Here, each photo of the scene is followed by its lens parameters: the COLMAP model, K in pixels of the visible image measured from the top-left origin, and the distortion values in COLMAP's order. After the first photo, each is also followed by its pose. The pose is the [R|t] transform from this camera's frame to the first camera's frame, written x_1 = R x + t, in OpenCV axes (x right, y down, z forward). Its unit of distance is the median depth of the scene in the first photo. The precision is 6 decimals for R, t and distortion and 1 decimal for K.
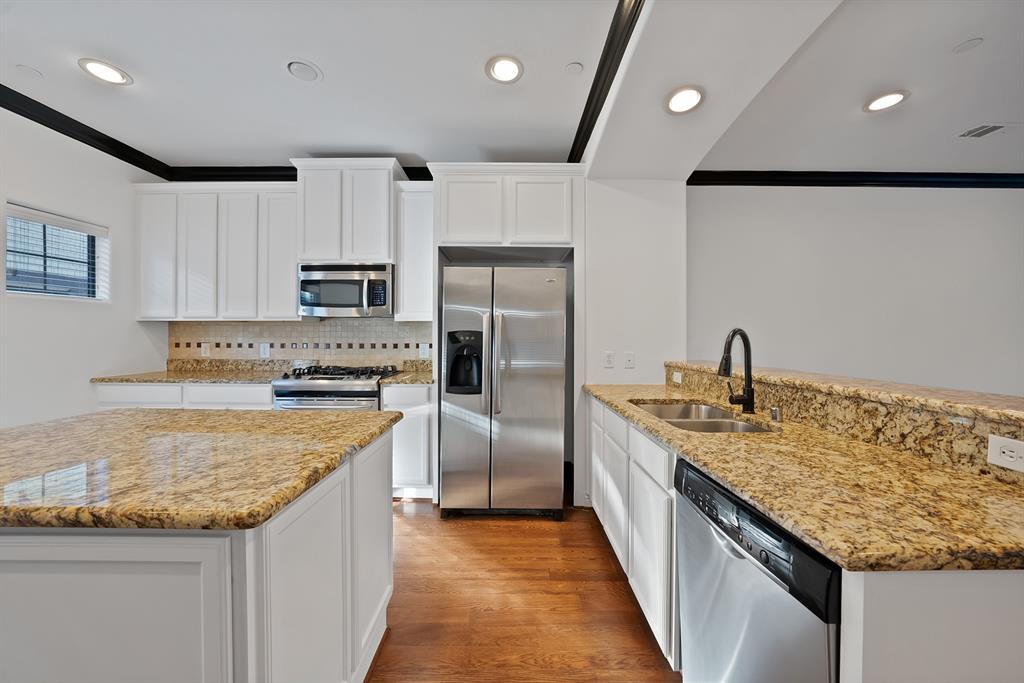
lens RADIAL K [[371.0, 0, 513.4], [0, 371.0, 339.1], [0, 0, 1]] dist [-0.022915, 0.003005]
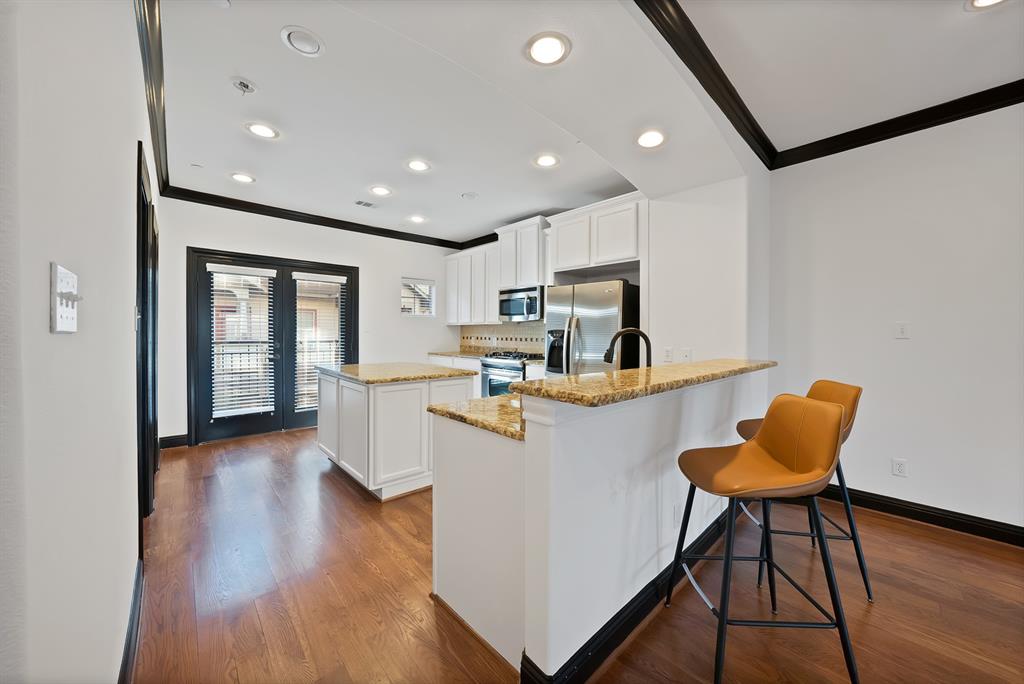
lens RADIAL K [[371.0, 0, 506.0], [0, 371.0, 340.2], [0, 0, 1]] dist [-0.022915, 0.003005]
pose [[0.668417, 0.018313, -0.743562, 0.696917], [-0.014321, 0.999828, 0.011751, 0.003804], [0.743649, 0.002794, 0.668564, -0.111245]]
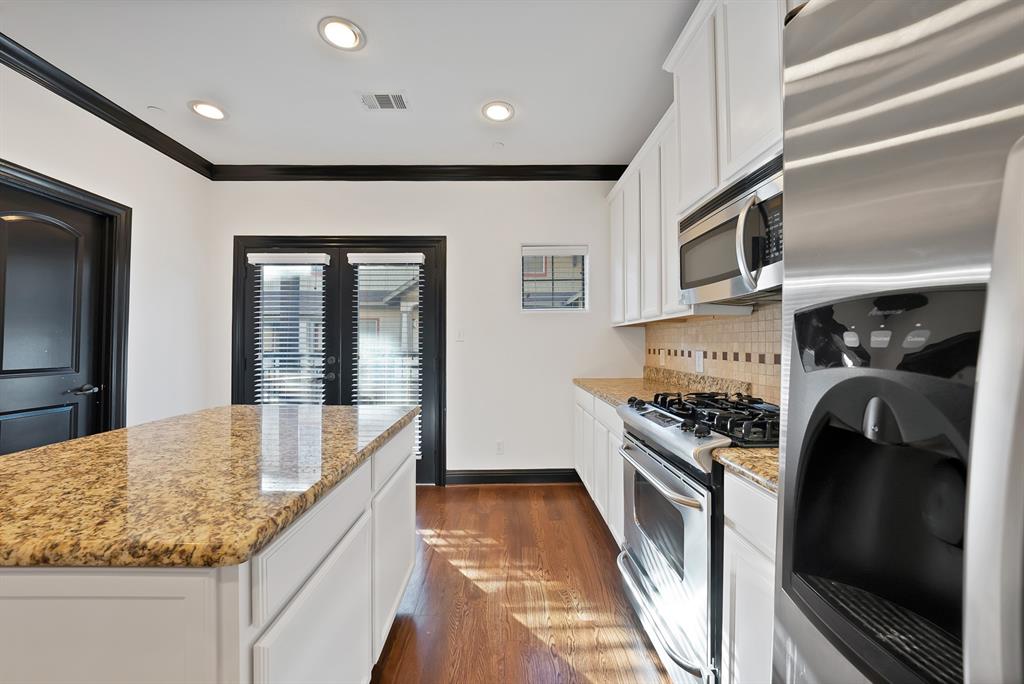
lens RADIAL K [[371.0, 0, 509.9], [0, 371.0, 337.2], [0, 0, 1]] dist [-0.022915, 0.003005]
pose [[0.017447, -0.018287, -0.999681, 0.024740], [-0.013348, 0.999739, -0.018521, 0.002752], [0.999759, 0.013667, 0.017199, 0.698485]]
